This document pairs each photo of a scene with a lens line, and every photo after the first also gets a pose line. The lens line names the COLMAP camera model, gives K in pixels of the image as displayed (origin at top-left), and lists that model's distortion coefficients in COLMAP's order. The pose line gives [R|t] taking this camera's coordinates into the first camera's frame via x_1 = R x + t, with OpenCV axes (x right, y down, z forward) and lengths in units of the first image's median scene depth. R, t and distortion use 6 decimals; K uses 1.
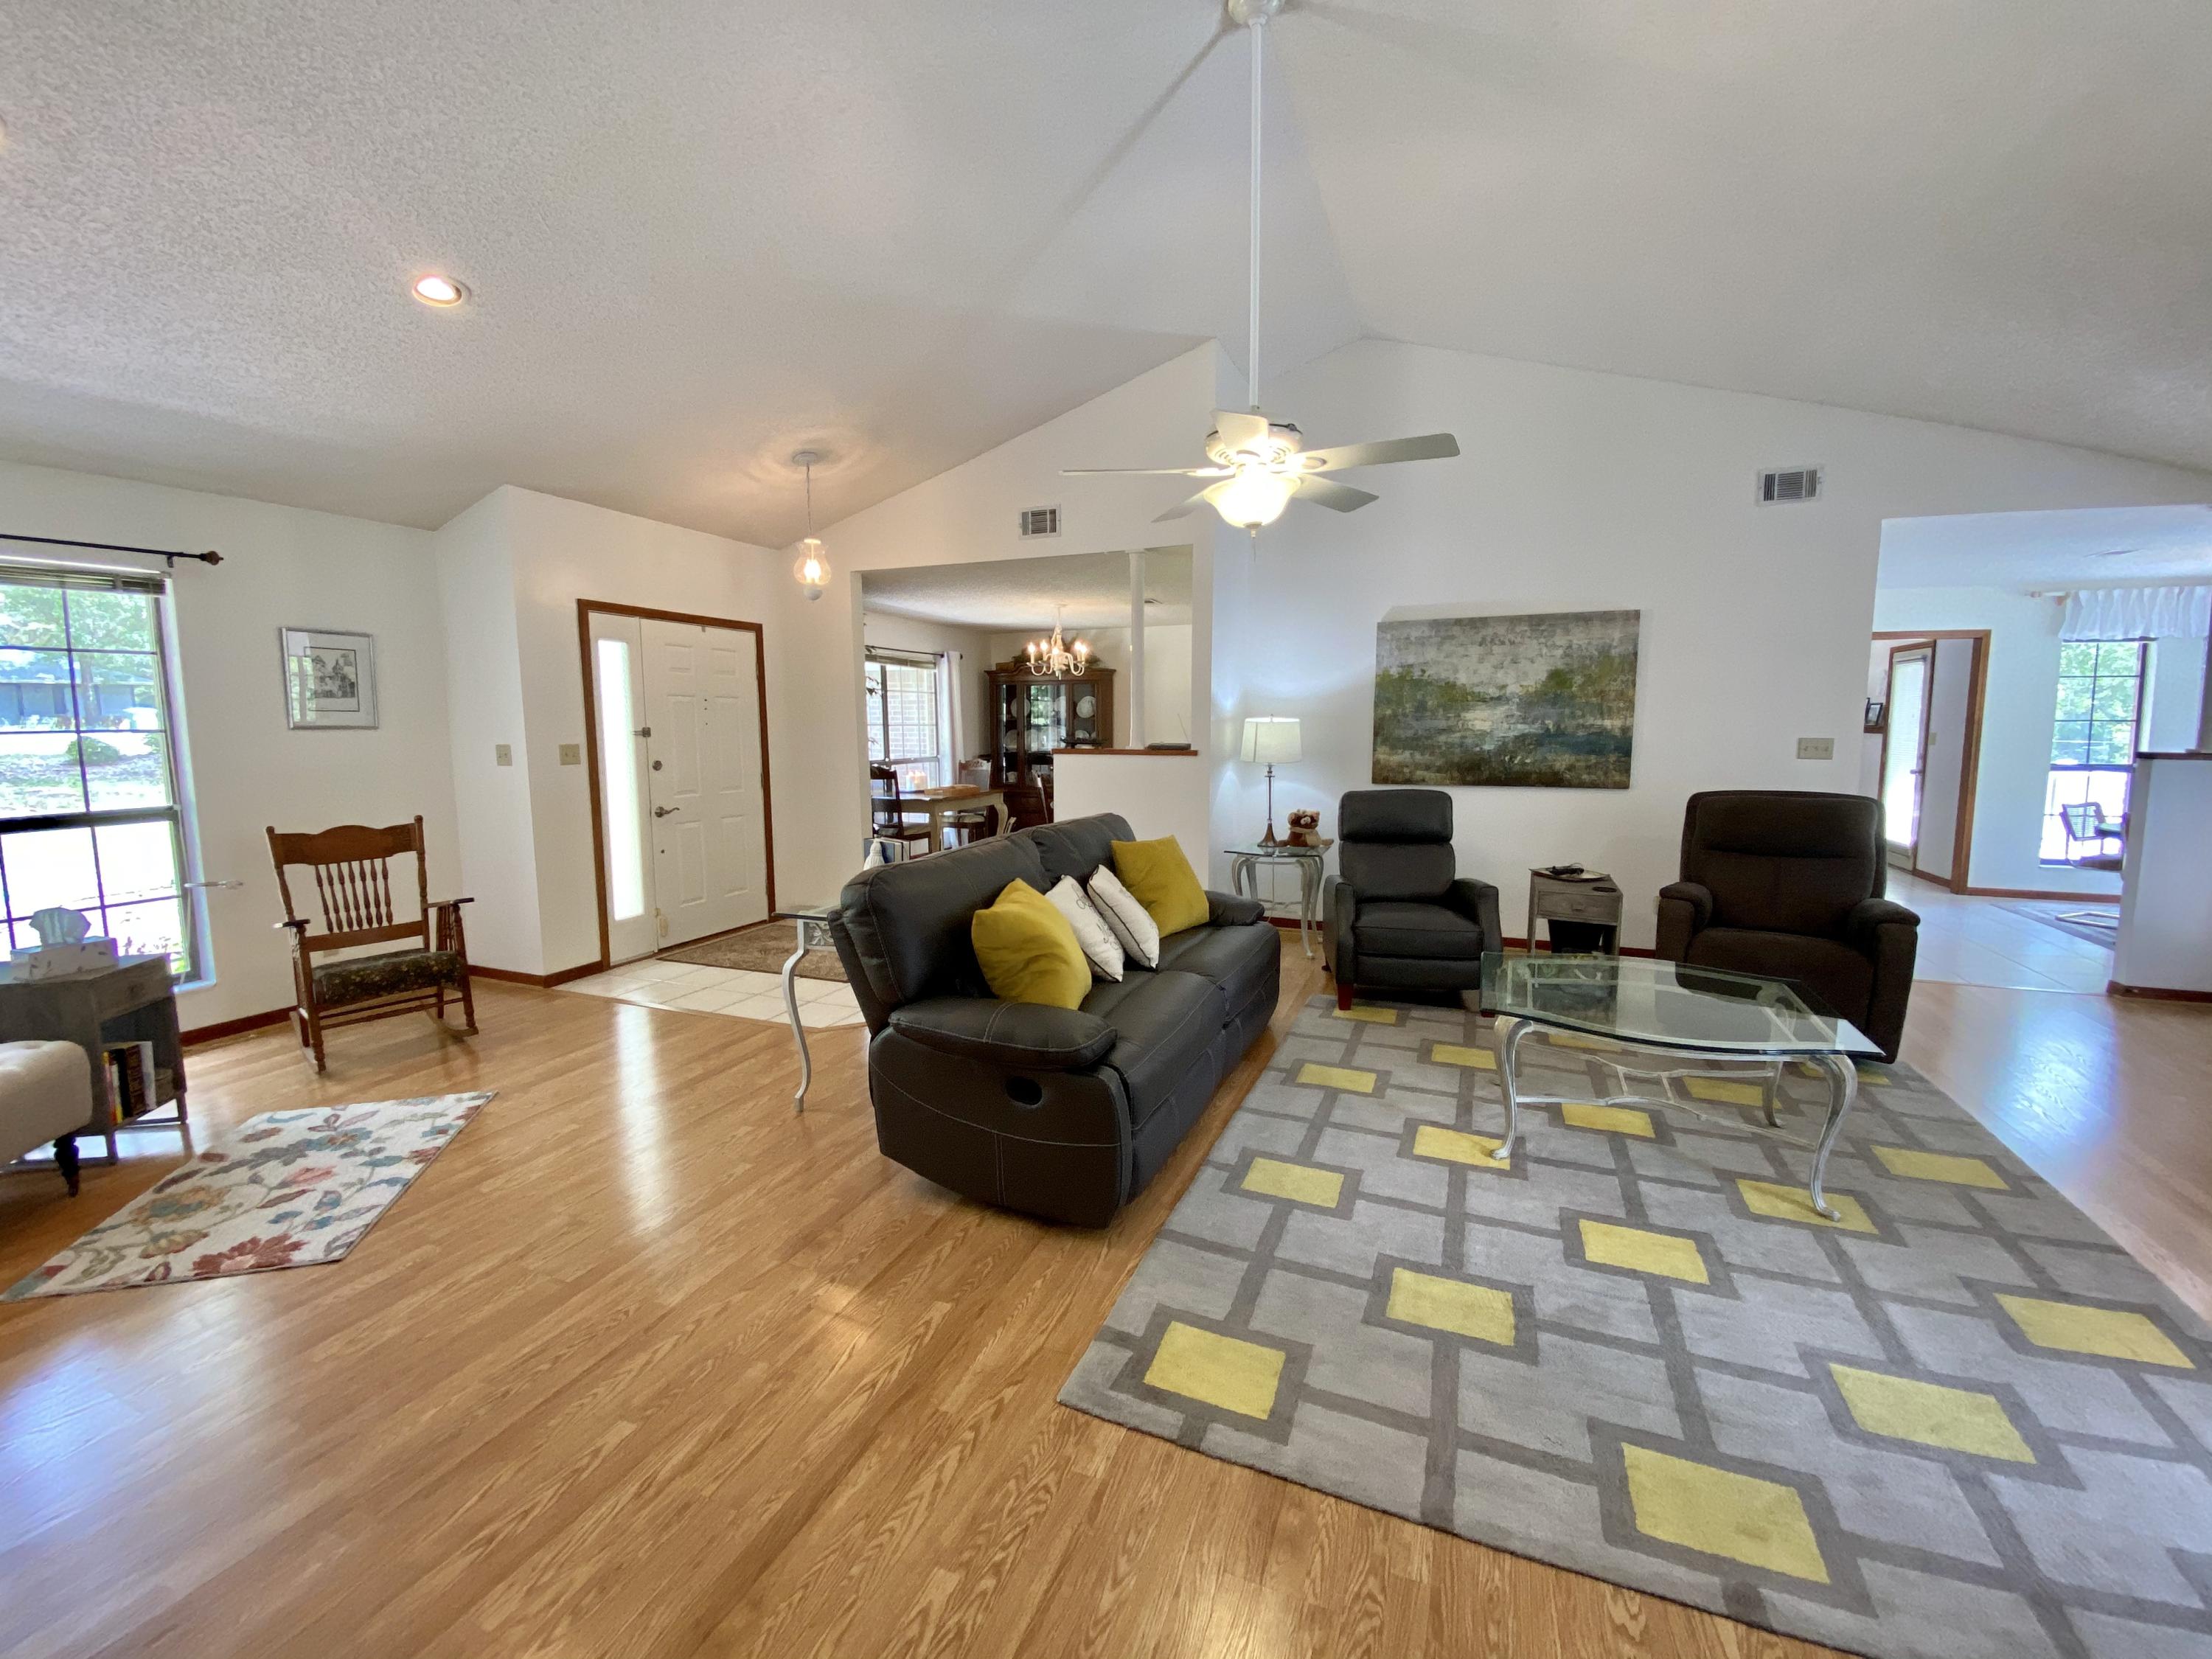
lens RADIAL K [[900.9, 0, 1090.7], [0, 900.9, 829.6], [0, 0, 1]] dist [0.028193, -0.027111]
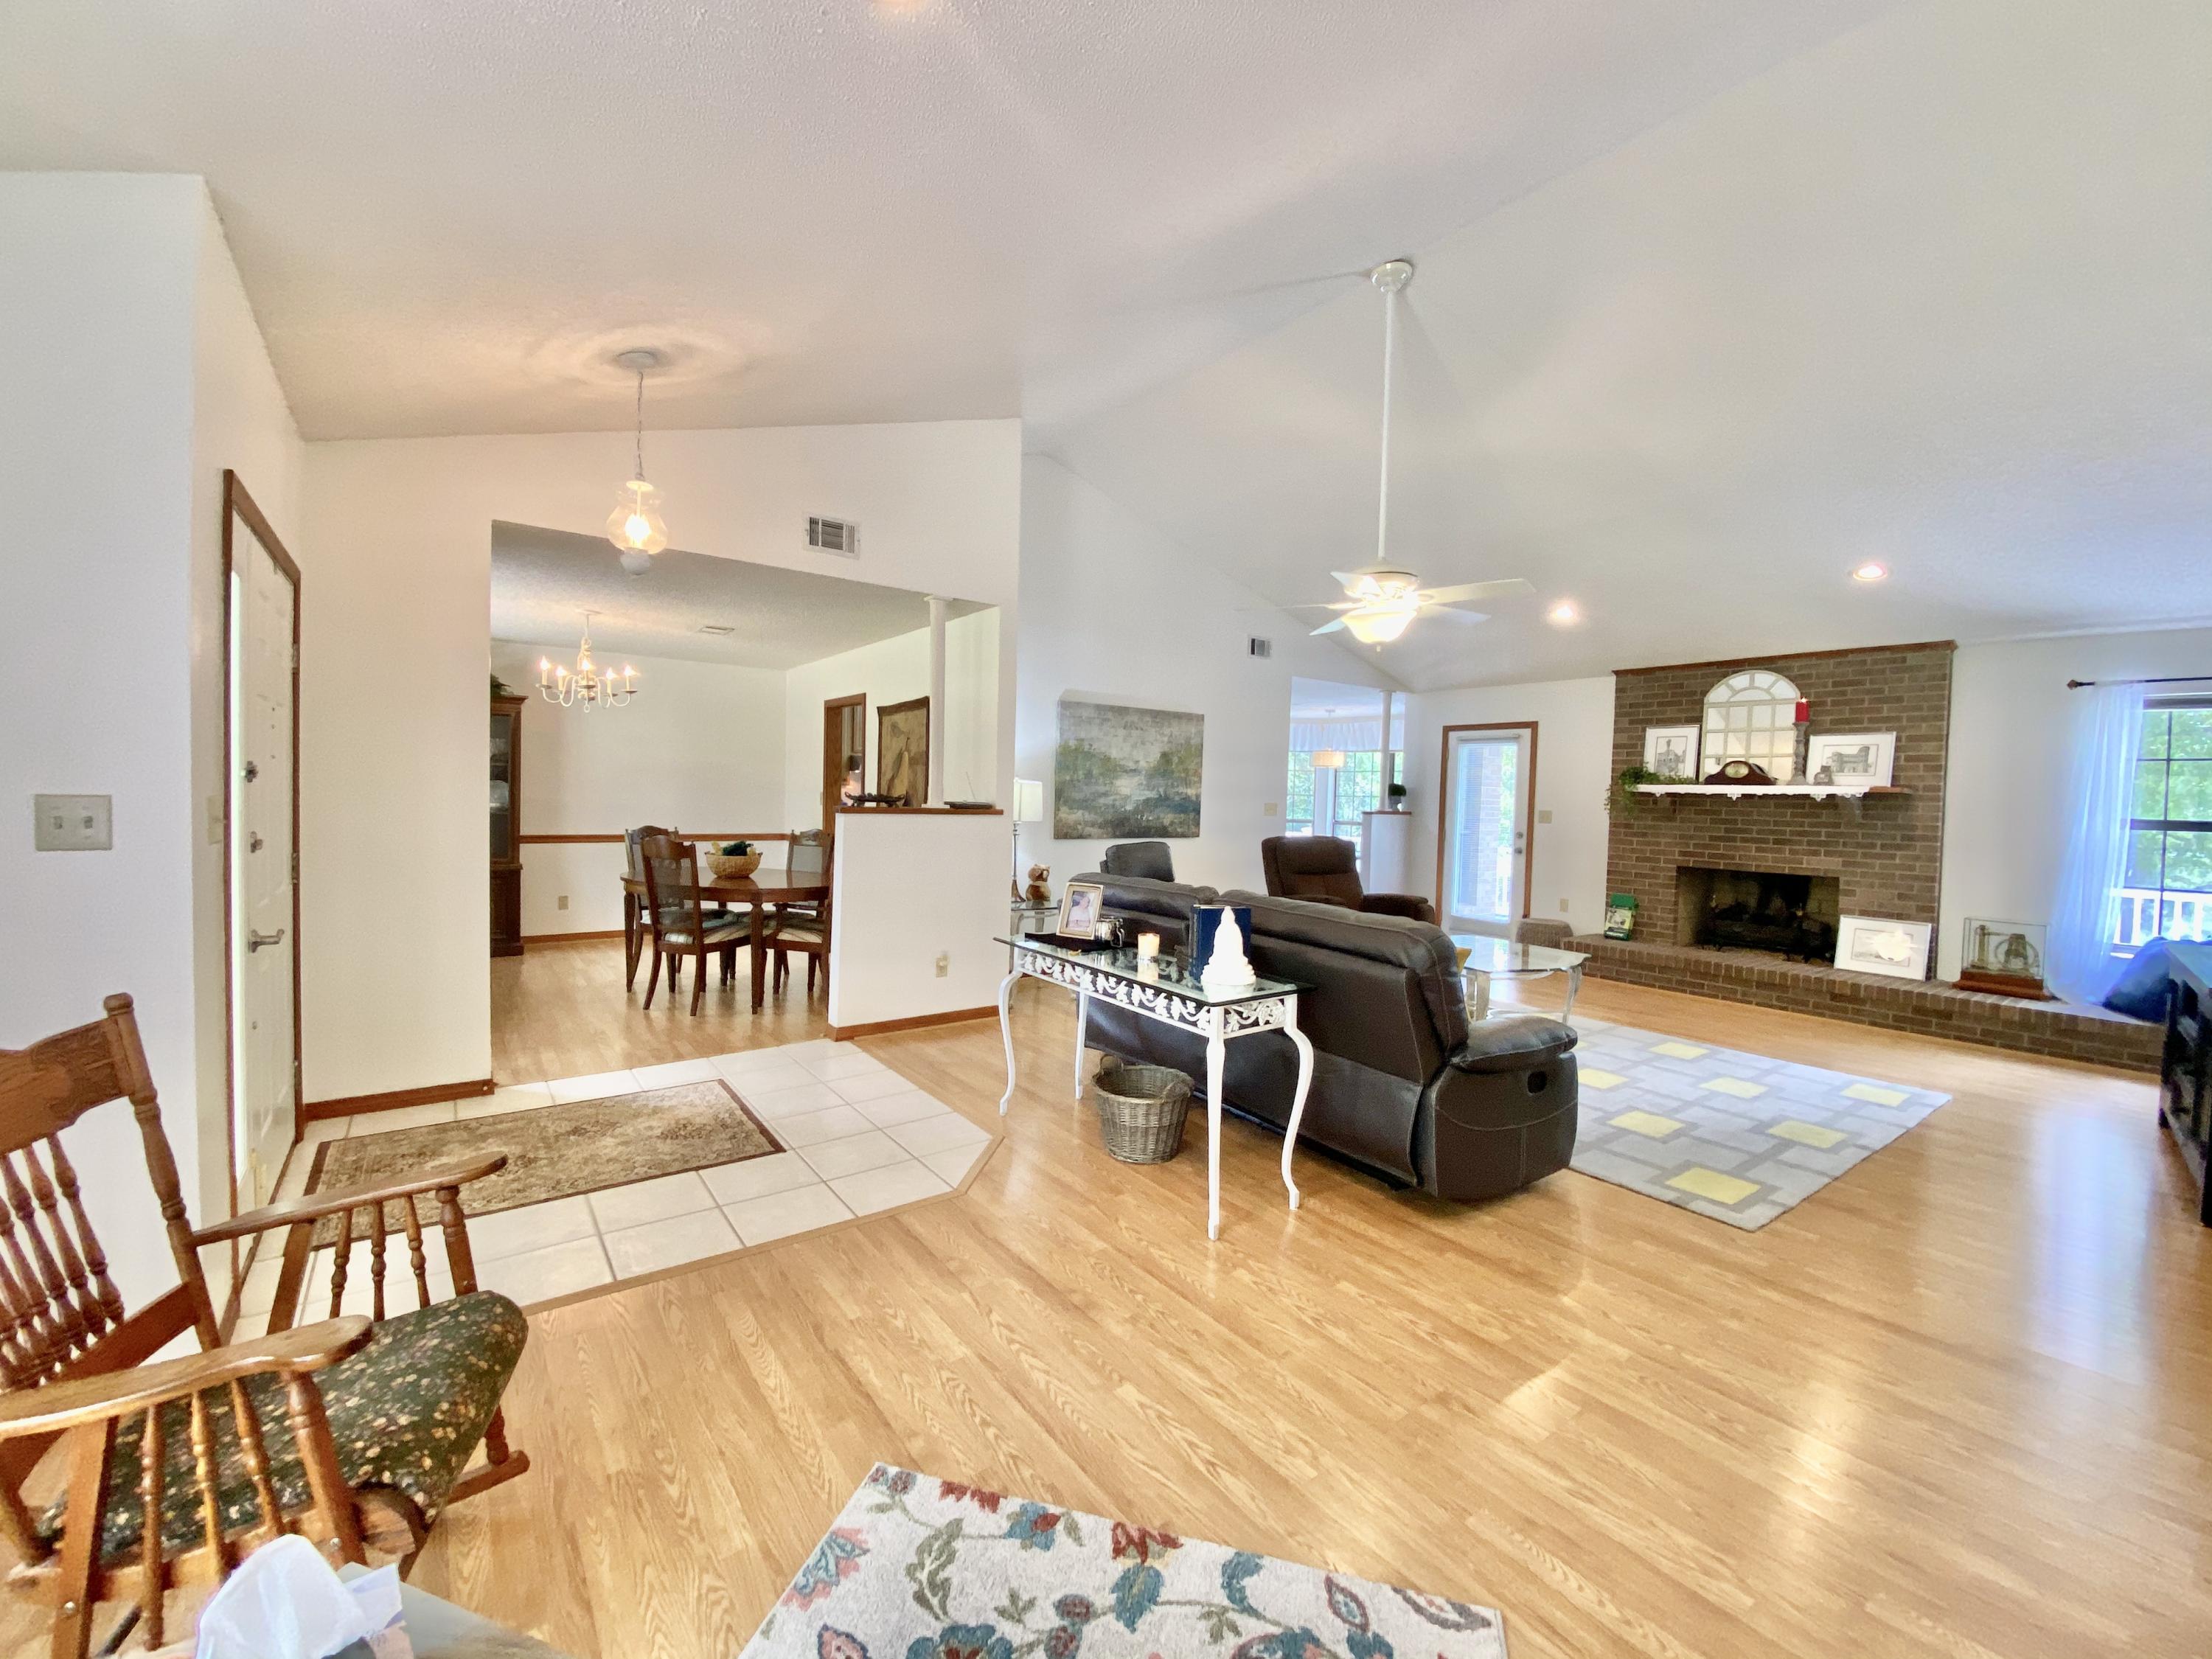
lens RADIAL K [[897.7, 0, 1106.2], [0, 897.7, 827.1], [0, 0, 1]] dist [0.028091, -0.025098]
pose [[0.507020, -0.014684, 0.861809, -0.791157], [0.069894, 0.997263, -0.024128, -0.042516], [-0.859096, 0.072469, 0.506658, 0.458570]]
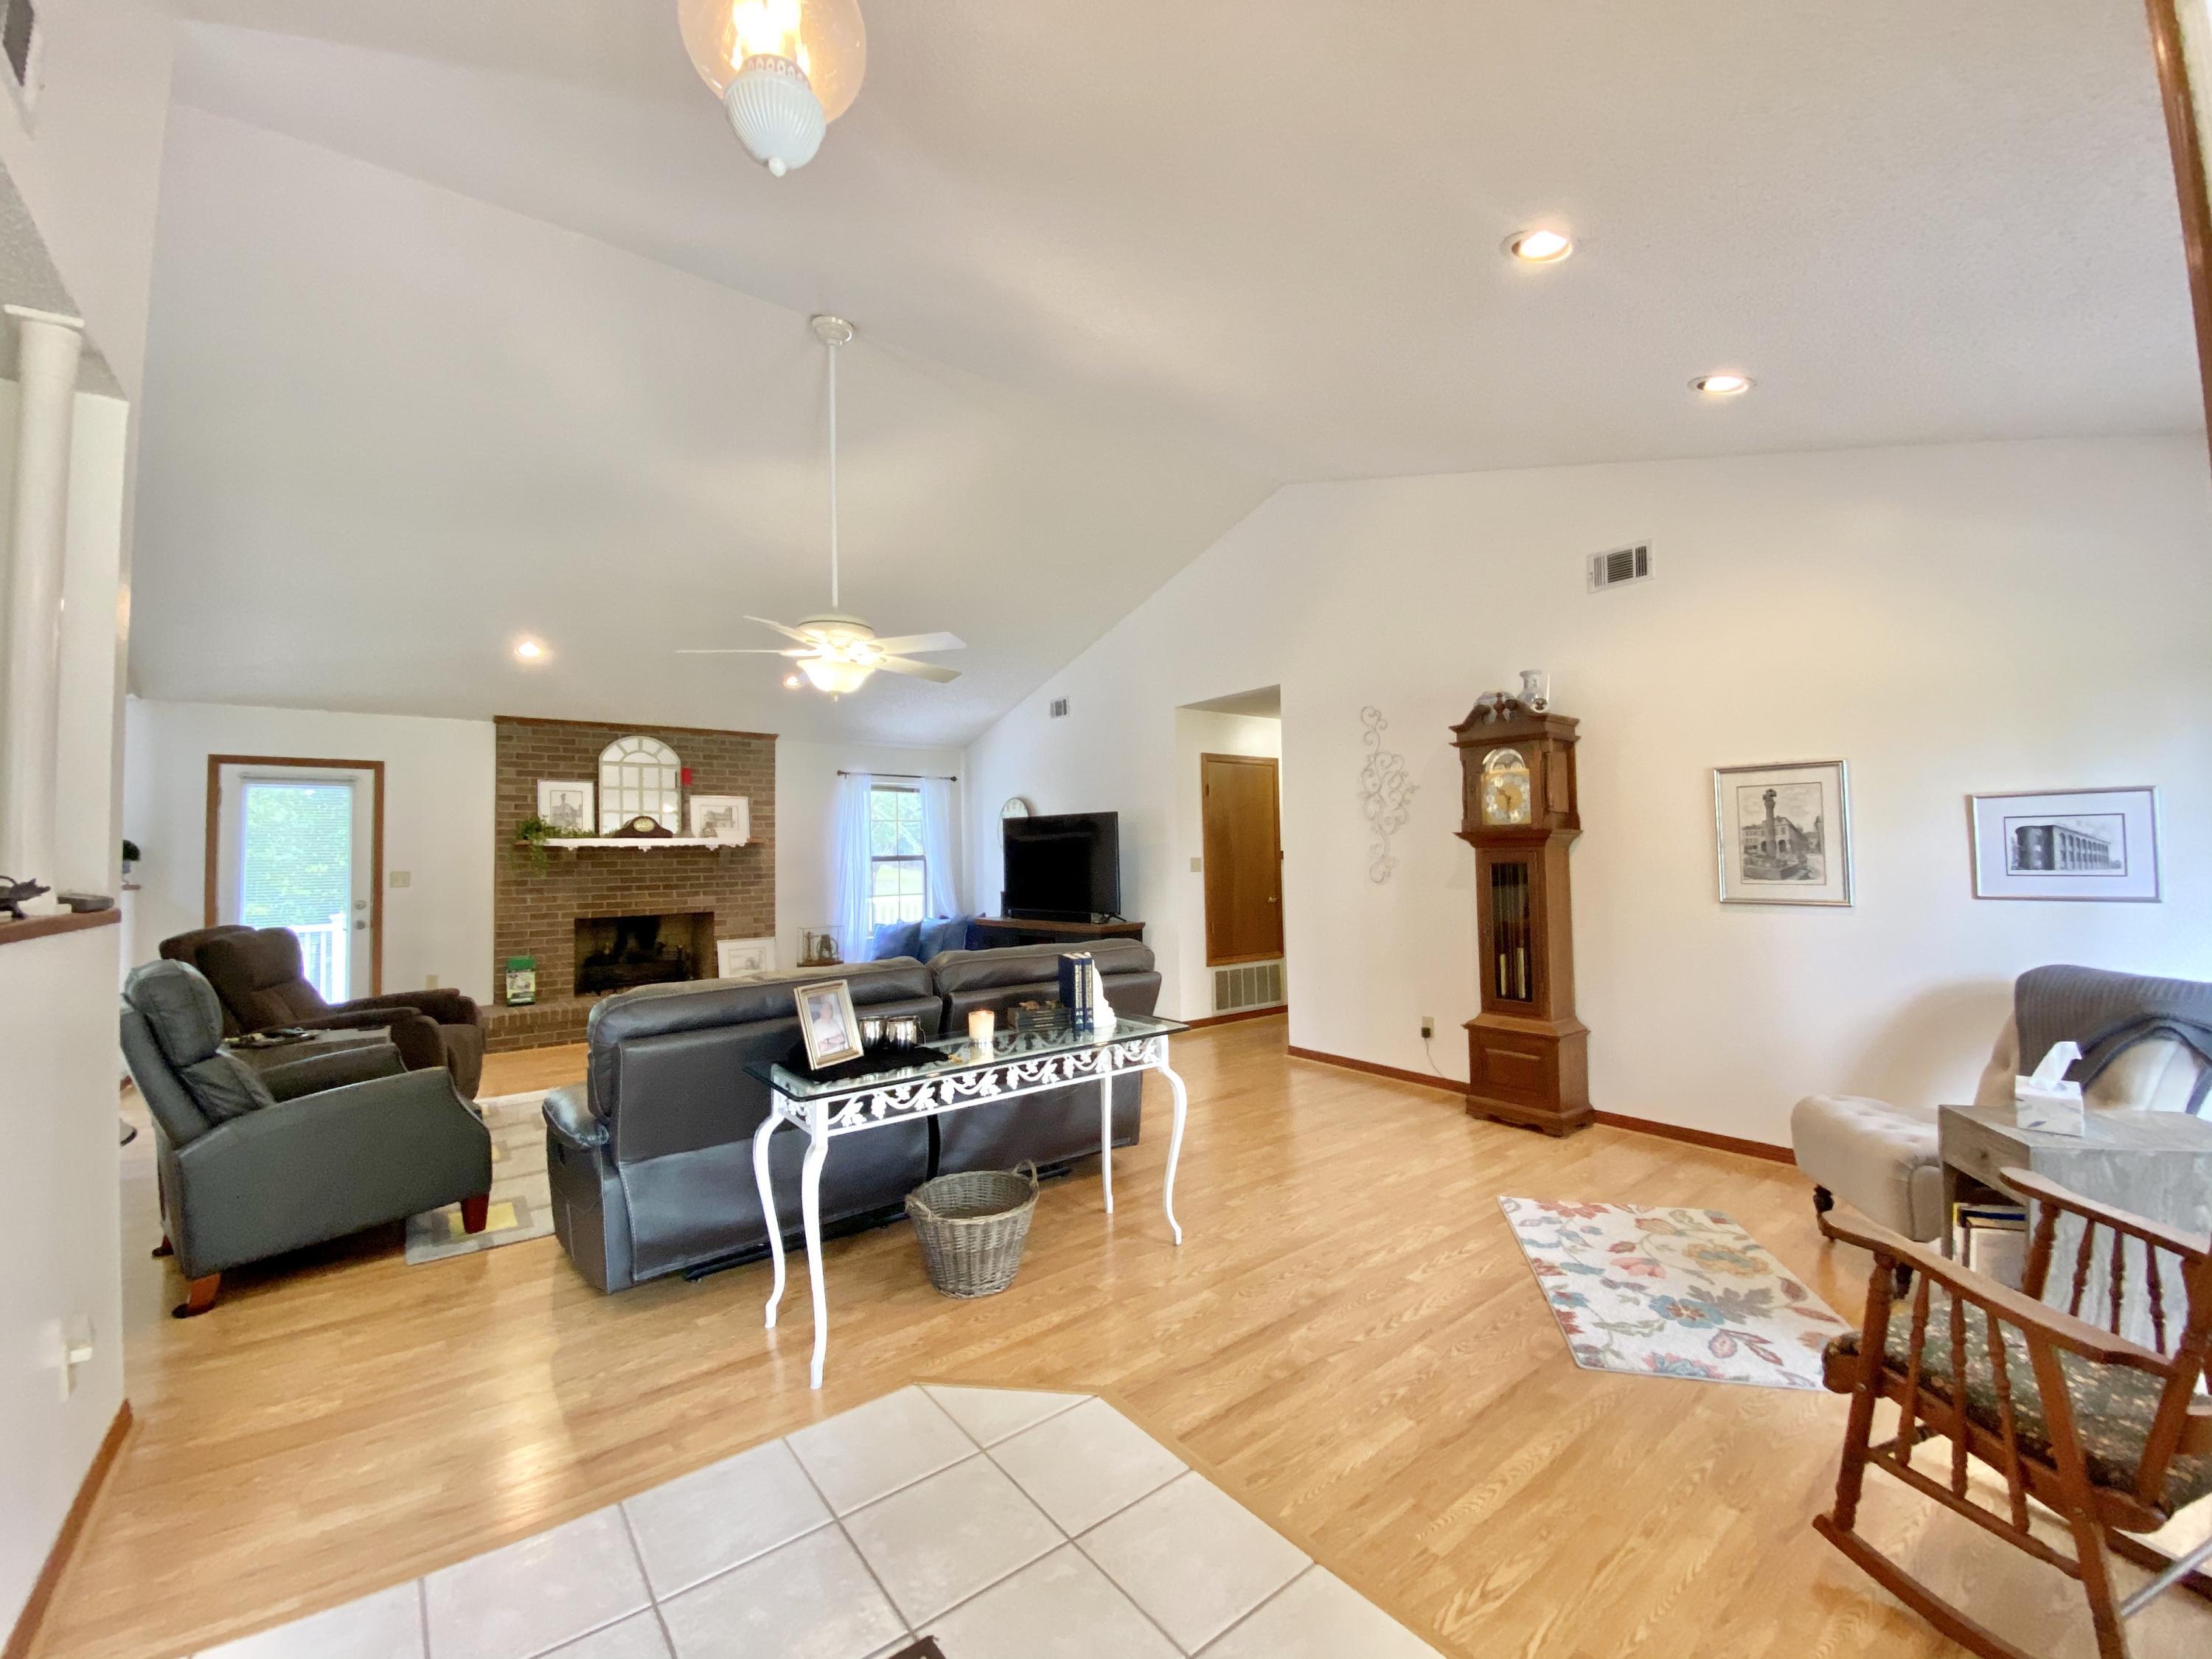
lens RADIAL K [[897.7, 0, 1106.2], [0, 897.7, 827.1], [0, 0, 1]] dist [0.028091, -0.025098]
pose [[-0.875181, 0.034509, 0.482563, -0.525151], [0.076492, 0.994777, 0.067587, -0.138236], [-0.477710, 0.096063, -0.873250, 1.316191]]
